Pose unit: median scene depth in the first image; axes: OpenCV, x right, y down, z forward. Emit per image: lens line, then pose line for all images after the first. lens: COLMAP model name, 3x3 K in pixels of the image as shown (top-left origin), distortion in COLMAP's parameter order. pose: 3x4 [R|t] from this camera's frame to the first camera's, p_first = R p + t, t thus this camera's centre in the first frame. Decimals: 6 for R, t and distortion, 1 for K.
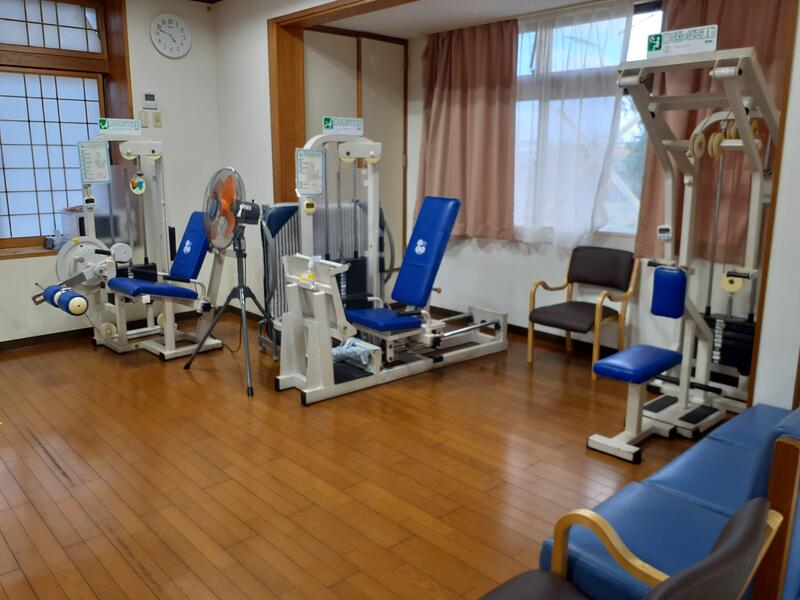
lens RADIAL K [[697.0, 0, 400.0], [0, 697.0, 300.0], [0, 0, 1]] dist [-0.000063, -0.002496]
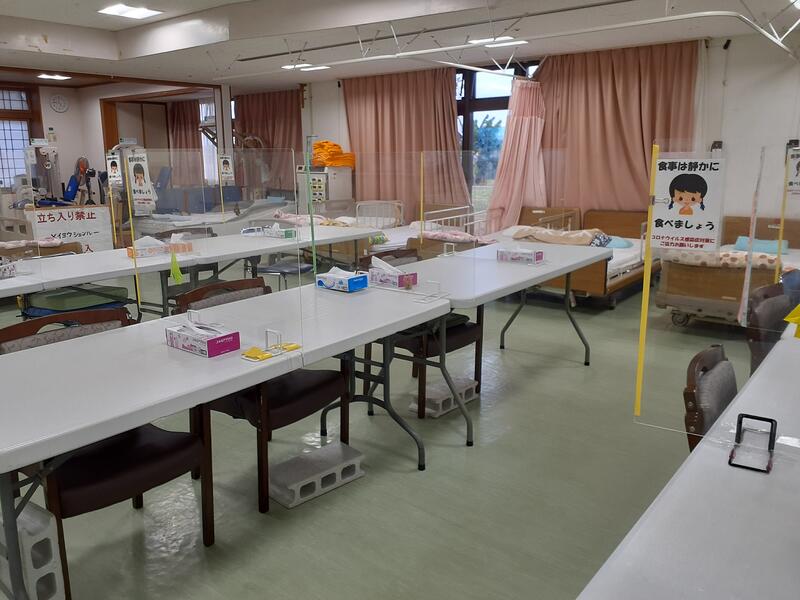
lens RADIAL K [[697.0, 0, 400.0], [0, 697.0, 300.0], [0, 0, 1]] dist [-0.000063, -0.002496]
pose [[0.991227, -0.039387, 0.126163, 0.530038], [0.039356, 0.999222, 0.002736, 0.353614], [-0.126173, 0.002253, 0.992006, -1.603828]]
